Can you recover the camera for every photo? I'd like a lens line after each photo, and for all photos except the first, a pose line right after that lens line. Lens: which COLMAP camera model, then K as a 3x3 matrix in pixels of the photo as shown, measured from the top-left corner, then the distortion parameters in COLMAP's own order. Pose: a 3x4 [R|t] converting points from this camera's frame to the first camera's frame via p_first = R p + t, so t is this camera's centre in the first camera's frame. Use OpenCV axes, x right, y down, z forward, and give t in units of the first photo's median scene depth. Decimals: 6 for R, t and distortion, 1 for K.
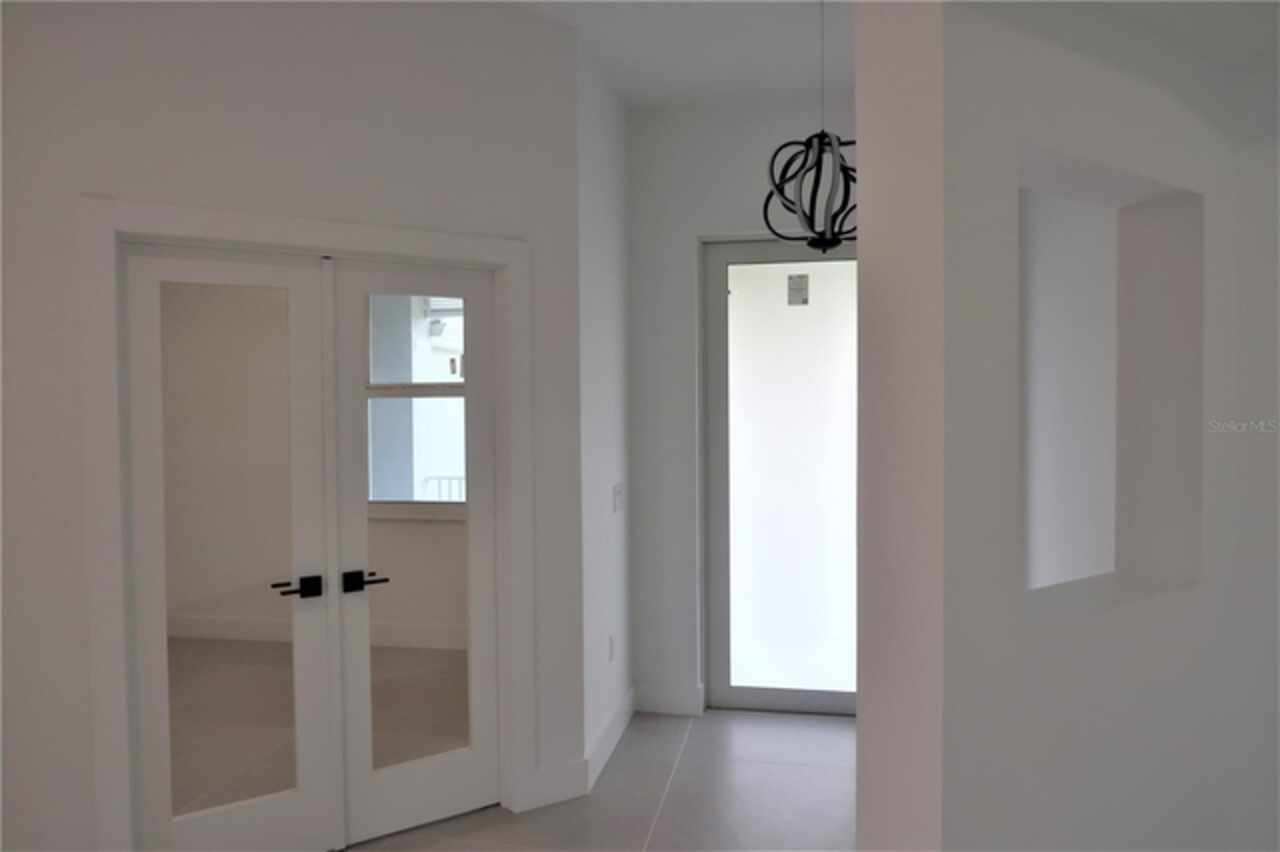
lens RADIAL K [[885.5, 0, 640.0], [0, 885.5, 426.0], [0, 0, 1]] dist [-0.009275, -0.003145]
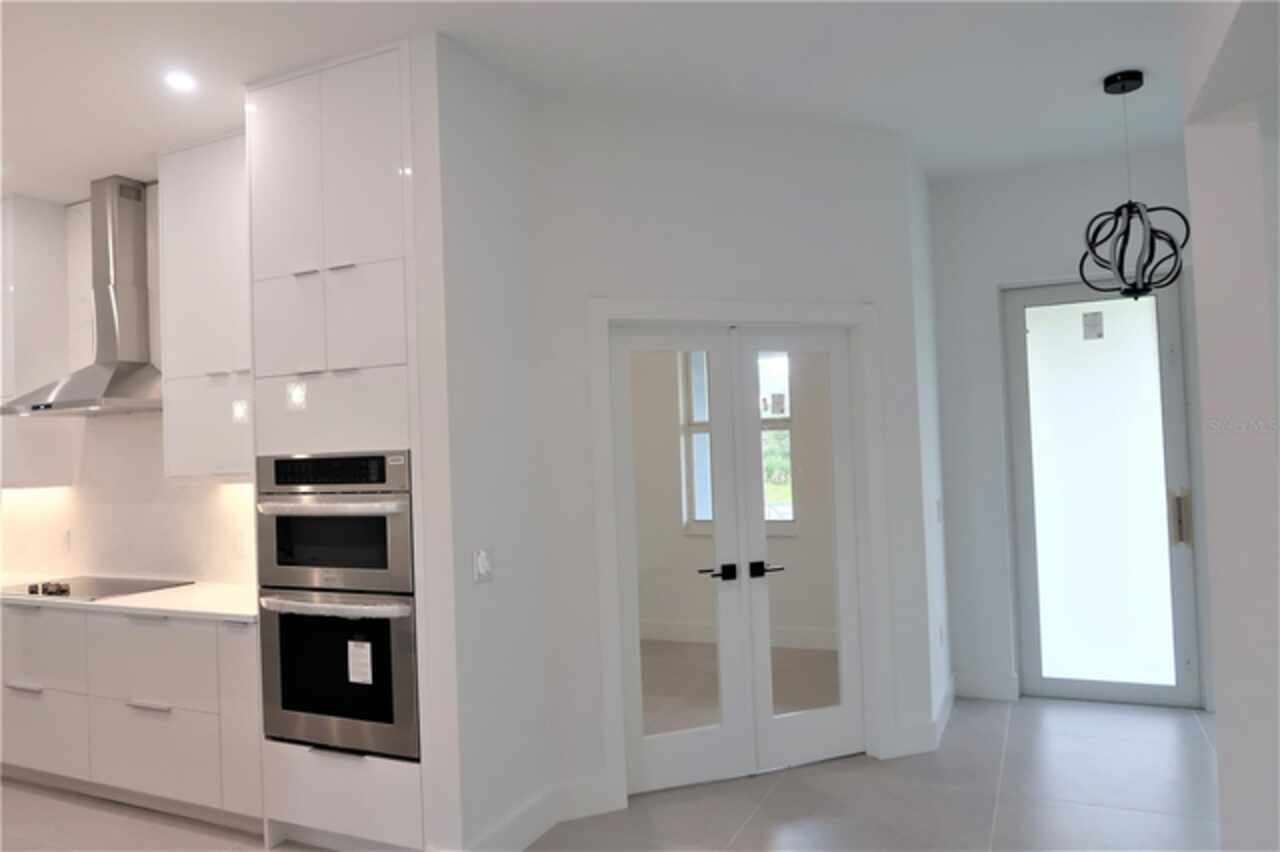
lens RADIAL K [[885.5, 0, 640.0], [0, 885.5, 426.0], [0, 0, 1]] dist [-0.009275, -0.003145]
pose [[0.970282, -0.032655, -0.239765, -0.153838], [0.023183, 0.998839, -0.042219, 0.011980], [0.240865, 0.035406, 0.969912, -0.306437]]
